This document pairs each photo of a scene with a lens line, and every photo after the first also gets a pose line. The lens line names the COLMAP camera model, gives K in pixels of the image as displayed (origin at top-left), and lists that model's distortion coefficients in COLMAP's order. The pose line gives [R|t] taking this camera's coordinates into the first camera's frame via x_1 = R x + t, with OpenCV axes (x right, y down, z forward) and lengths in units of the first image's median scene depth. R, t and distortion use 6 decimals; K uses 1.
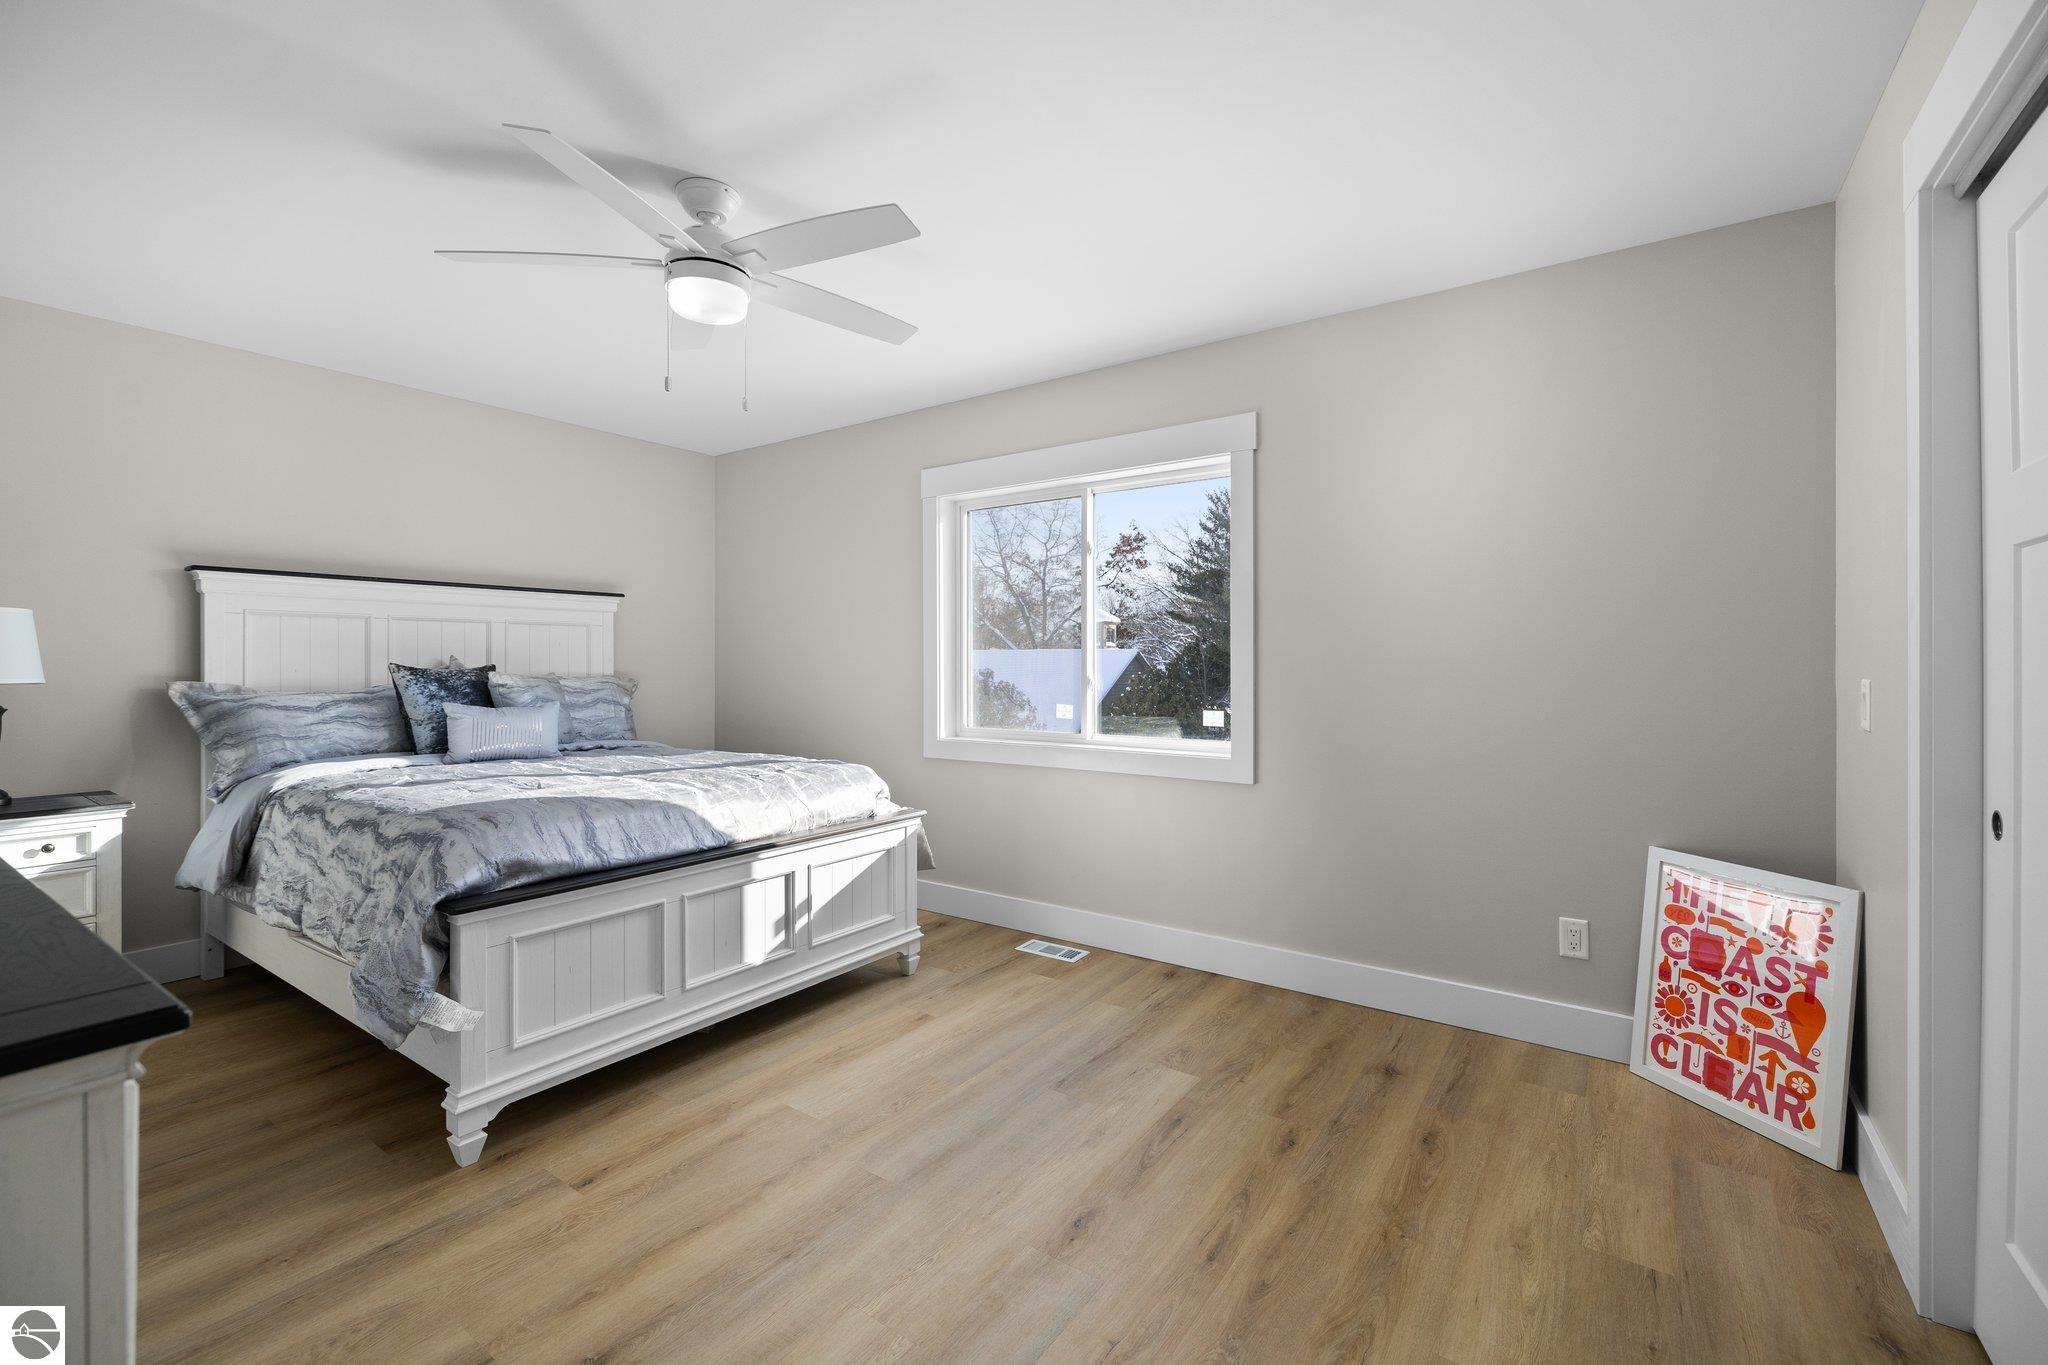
lens RADIAL K [[878.0, 0, 1027.9], [0, 878.0, 670.7], [0, 0, 1]] dist [0.001453, 0.000247]
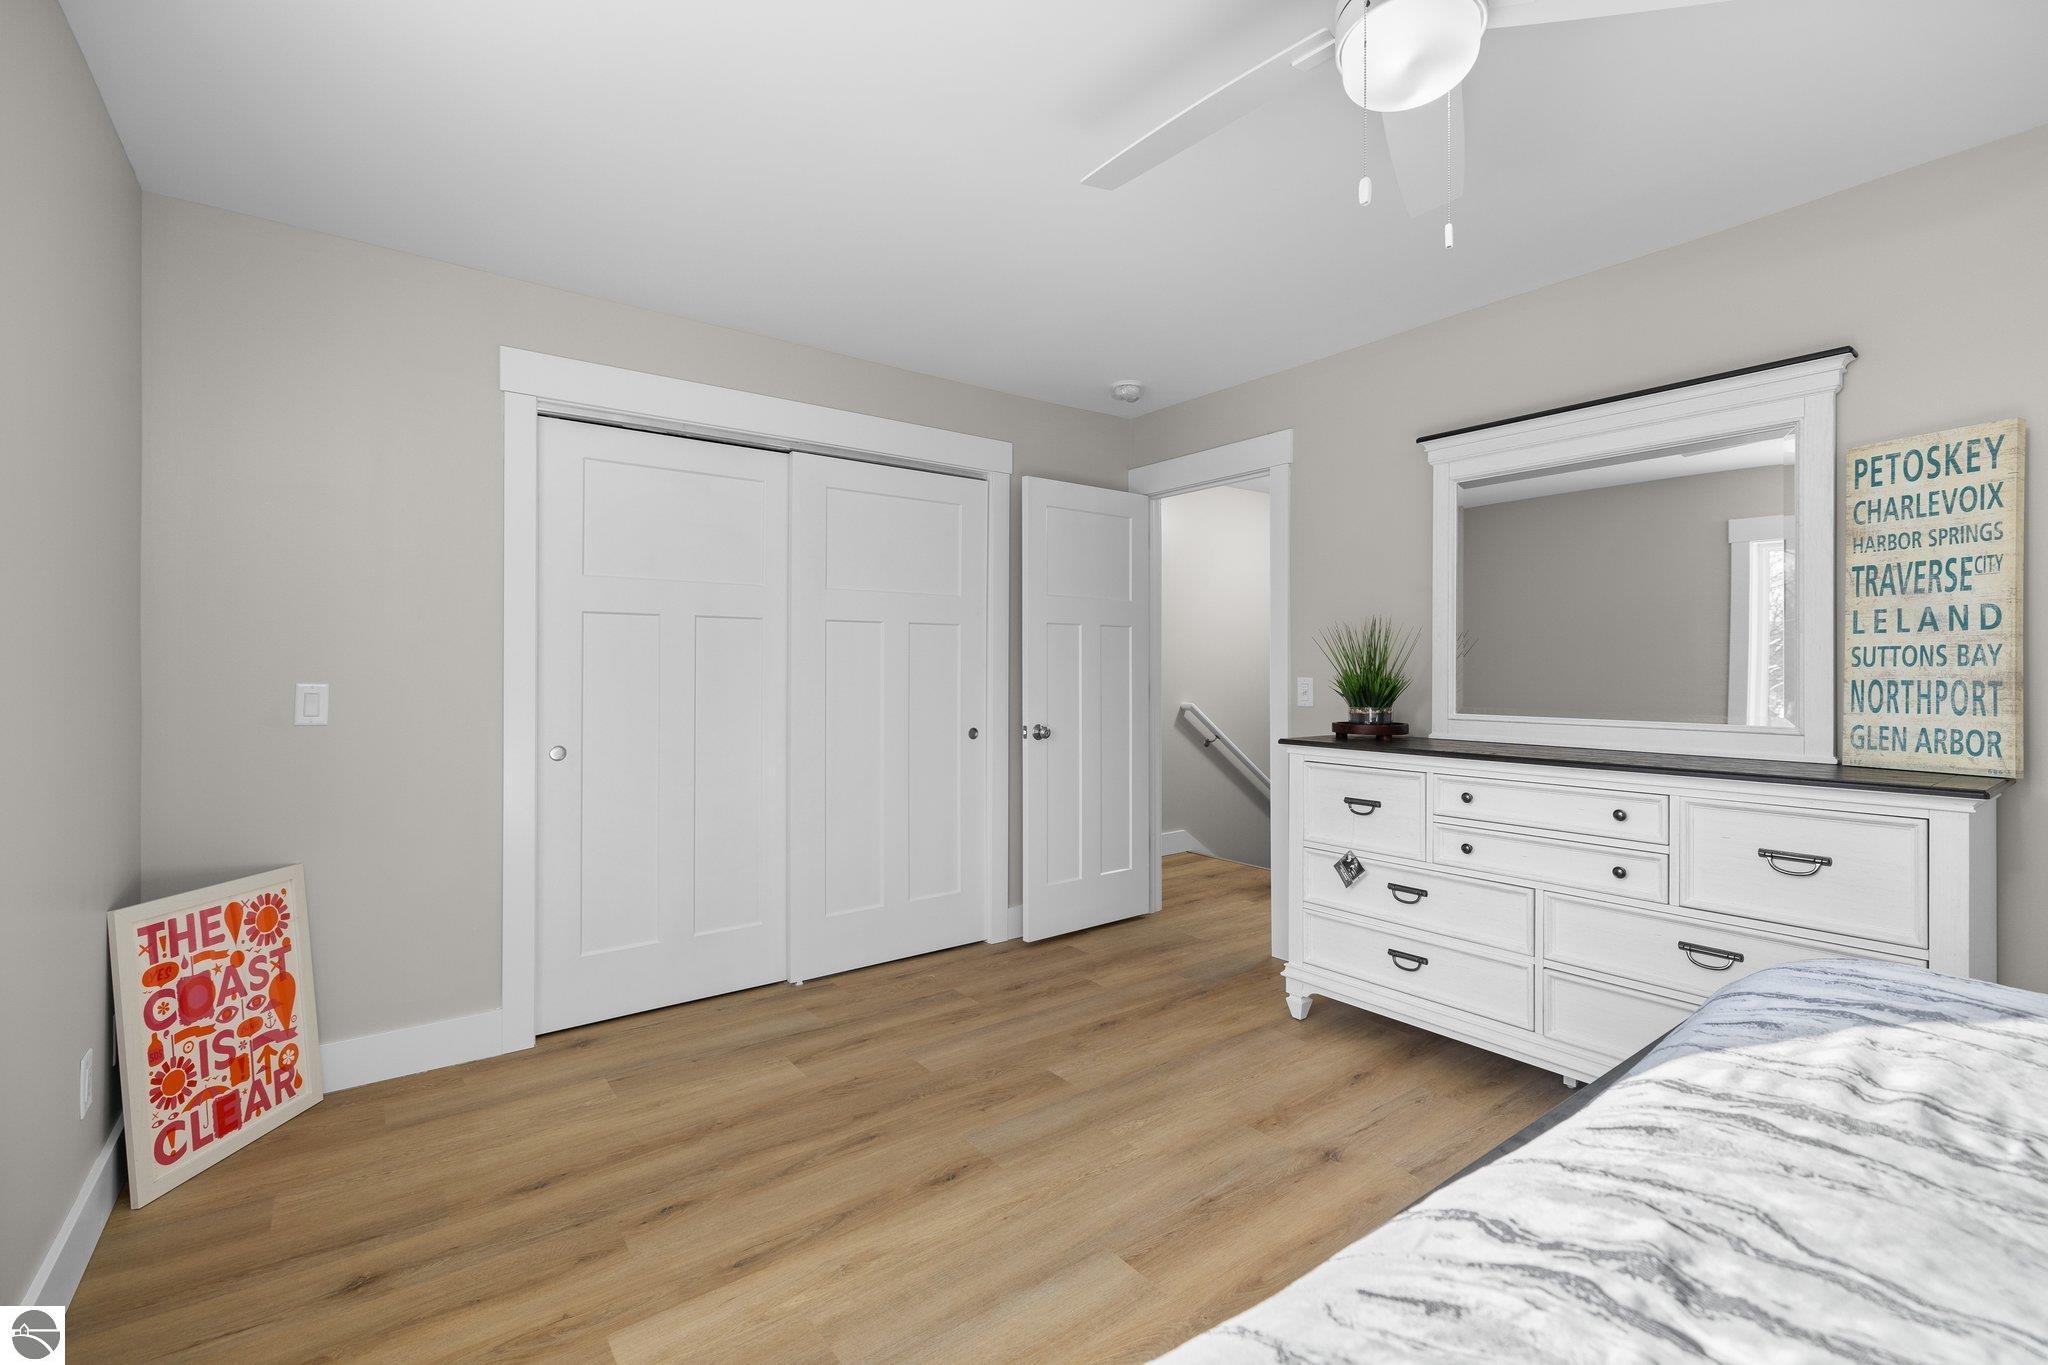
lens RADIAL K [[878.0, 0, 1021.5], [0, 878.0, 674.0], [0, 0, 1]] dist [0.001453, 0.000247]
pose [[-0.952355, -0.002037, 0.304986, -0.297669], [0.000987, 0.999952, 0.009762, -0.012157], [-0.304991, 0.009598, -0.952307, 1.648161]]
